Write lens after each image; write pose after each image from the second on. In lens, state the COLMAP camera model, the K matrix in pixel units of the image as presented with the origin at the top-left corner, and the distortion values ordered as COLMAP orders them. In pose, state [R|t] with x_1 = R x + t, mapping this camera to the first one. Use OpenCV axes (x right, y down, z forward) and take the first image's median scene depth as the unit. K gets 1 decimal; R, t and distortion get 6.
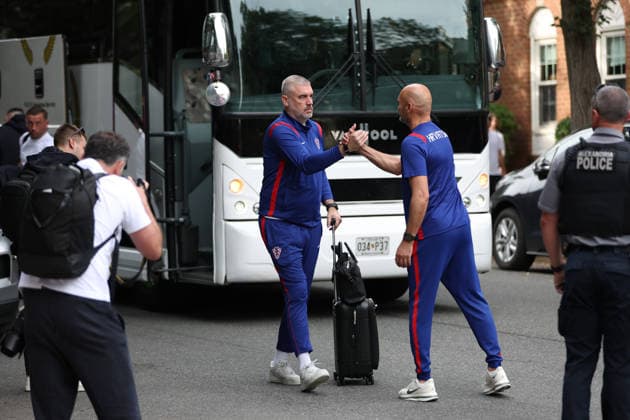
lens RADIAL K [[2269.7, 0, 300.0], [0, 2269.7, 192.6], [0, 0, 1]] dist [0.115915, 1.405666]
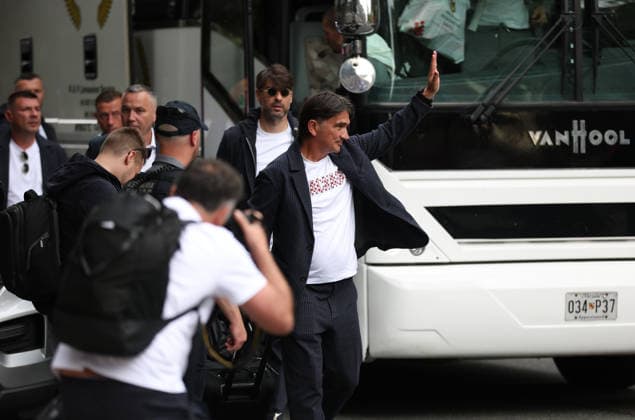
lens RADIAL K [[3013.5, 0, 299.2], [0, 3013.5, 207.8], [0, 0, 1]] dist [0.959176, -2.252394]
pose [[0.998705, 0.007535, -0.050309, -0.008501], [-0.007574, 0.999971, -0.000588, -0.003815], [0.050303, 0.000968, 0.998734, 0.113799]]
